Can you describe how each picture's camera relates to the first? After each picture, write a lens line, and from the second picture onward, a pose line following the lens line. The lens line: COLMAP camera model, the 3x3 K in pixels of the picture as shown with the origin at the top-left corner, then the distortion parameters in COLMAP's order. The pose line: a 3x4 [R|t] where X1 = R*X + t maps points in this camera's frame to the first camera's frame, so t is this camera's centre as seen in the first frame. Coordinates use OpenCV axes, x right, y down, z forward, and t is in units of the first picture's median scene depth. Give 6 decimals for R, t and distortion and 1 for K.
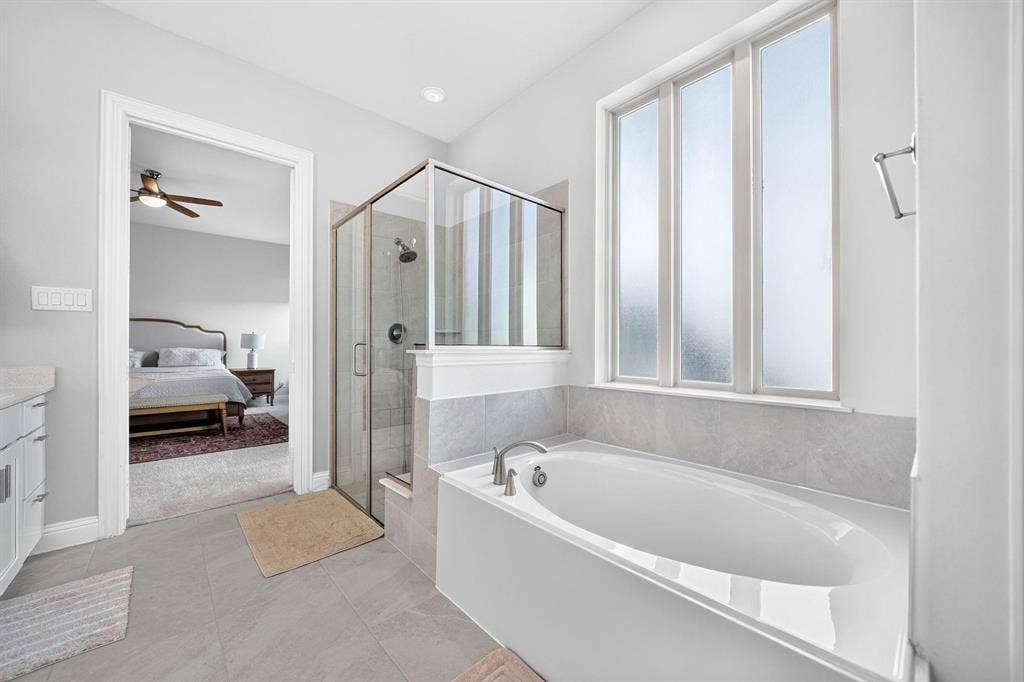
lens RADIAL K [[391.7, 0, 512.4], [0, 391.7, 343.9], [0, 0, 1]] dist [-0.002311, 0.000935]
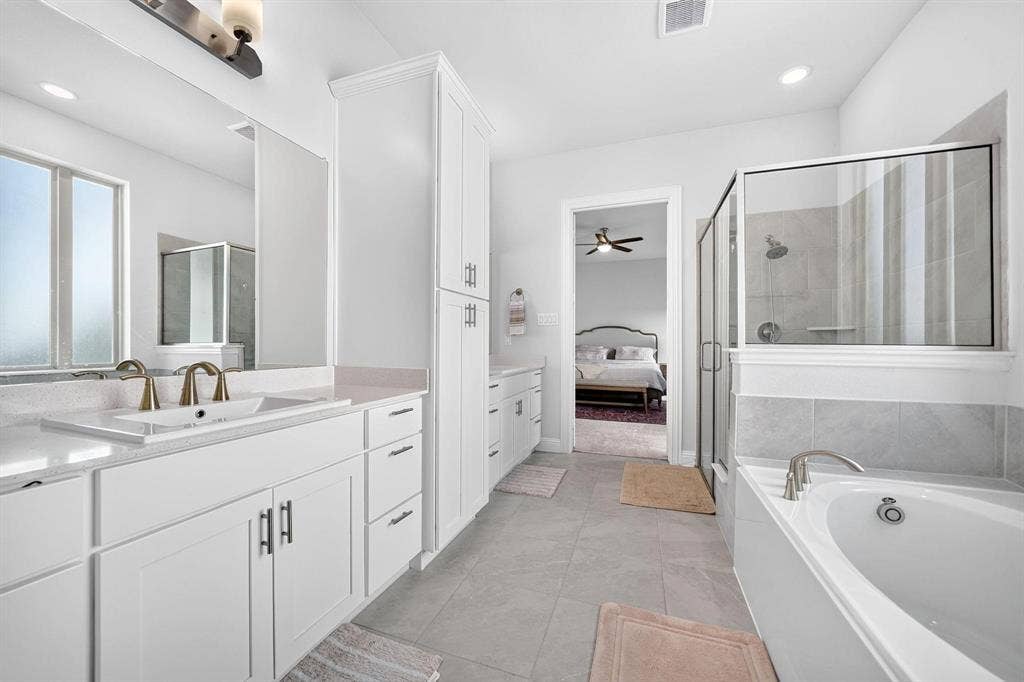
lens RADIAL K [[391.7, 0, 512.2], [0, 391.7, 342.8], [0, 0, 1]] dist [-0.002311, 0.000935]
pose [[0.474089, -0.001447, -0.880476, 0.324229], [-0.002148, 0.999994, -0.002800, 0.004448], [0.880474, 0.003219, 0.474083, -0.033208]]
